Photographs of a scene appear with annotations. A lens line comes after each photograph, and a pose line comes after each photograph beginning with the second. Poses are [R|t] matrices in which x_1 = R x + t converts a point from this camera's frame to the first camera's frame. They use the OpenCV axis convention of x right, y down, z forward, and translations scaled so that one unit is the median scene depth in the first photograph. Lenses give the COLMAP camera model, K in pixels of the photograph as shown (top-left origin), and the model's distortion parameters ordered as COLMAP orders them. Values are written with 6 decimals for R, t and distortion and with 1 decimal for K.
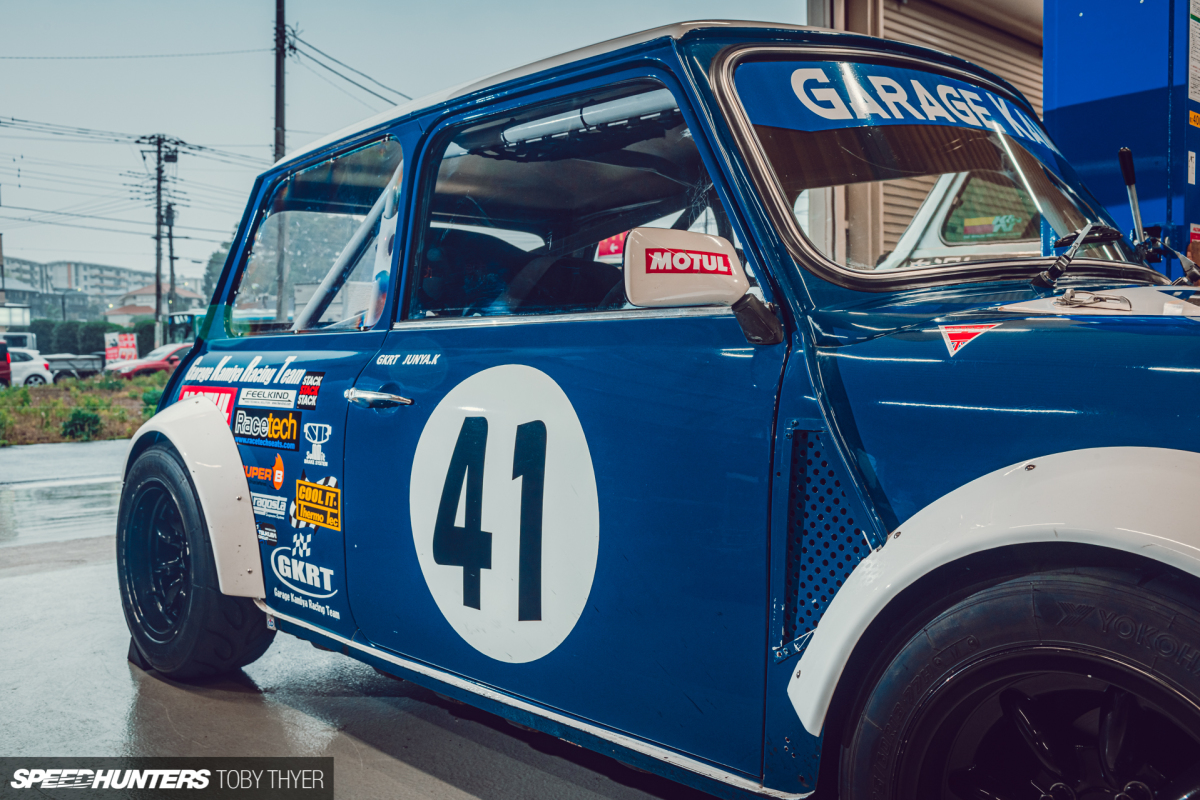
lens RADIAL K [[1117.8, 0, 600.4], [0, 1117.8, 403.0], [0, 0, 1]] dist [0.015001, 0.000000]
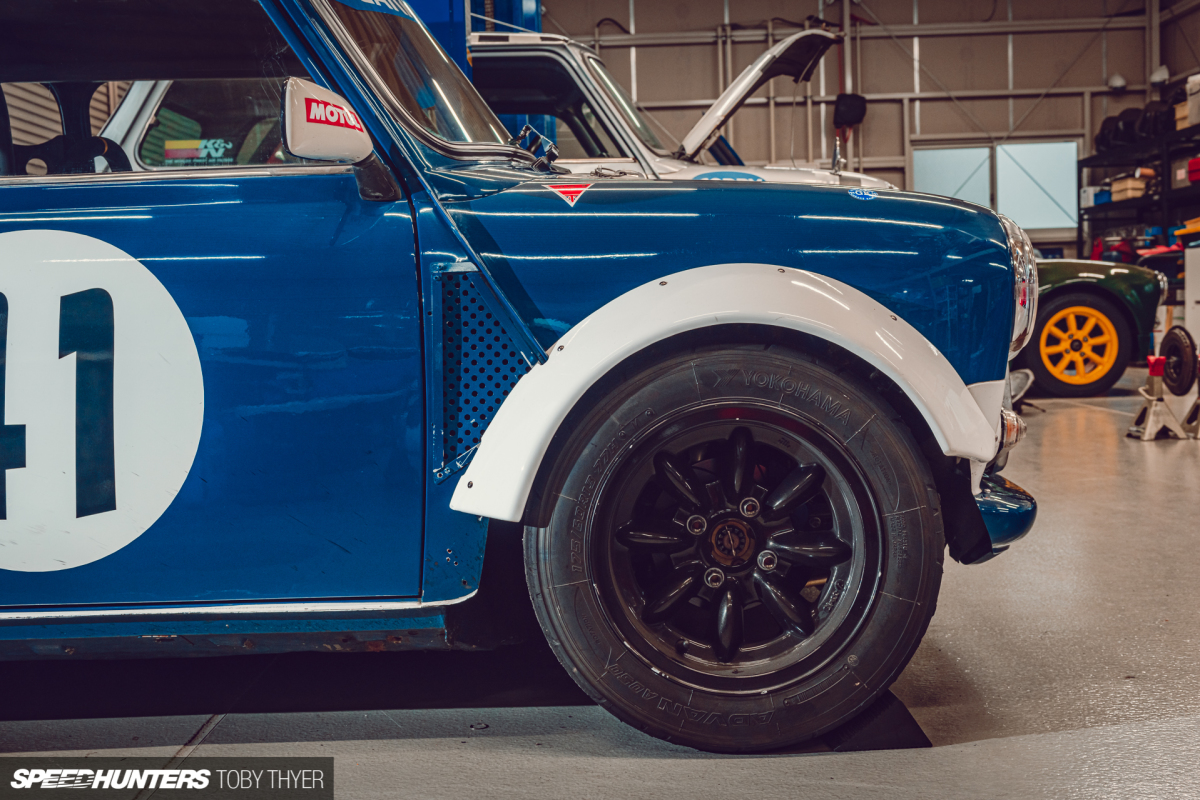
lens RADIAL K [[1396.9, 0, 602.6], [0, 1396.9, 398.4], [0, 0, 1]] dist [0.007385, 0.000000]
pose [[0.697868, -0.050215, 0.714464, -0.688309], [0.057532, 0.998246, 0.013965, 0.133153], [-0.713912, 0.031359, 0.699532, -0.085200]]
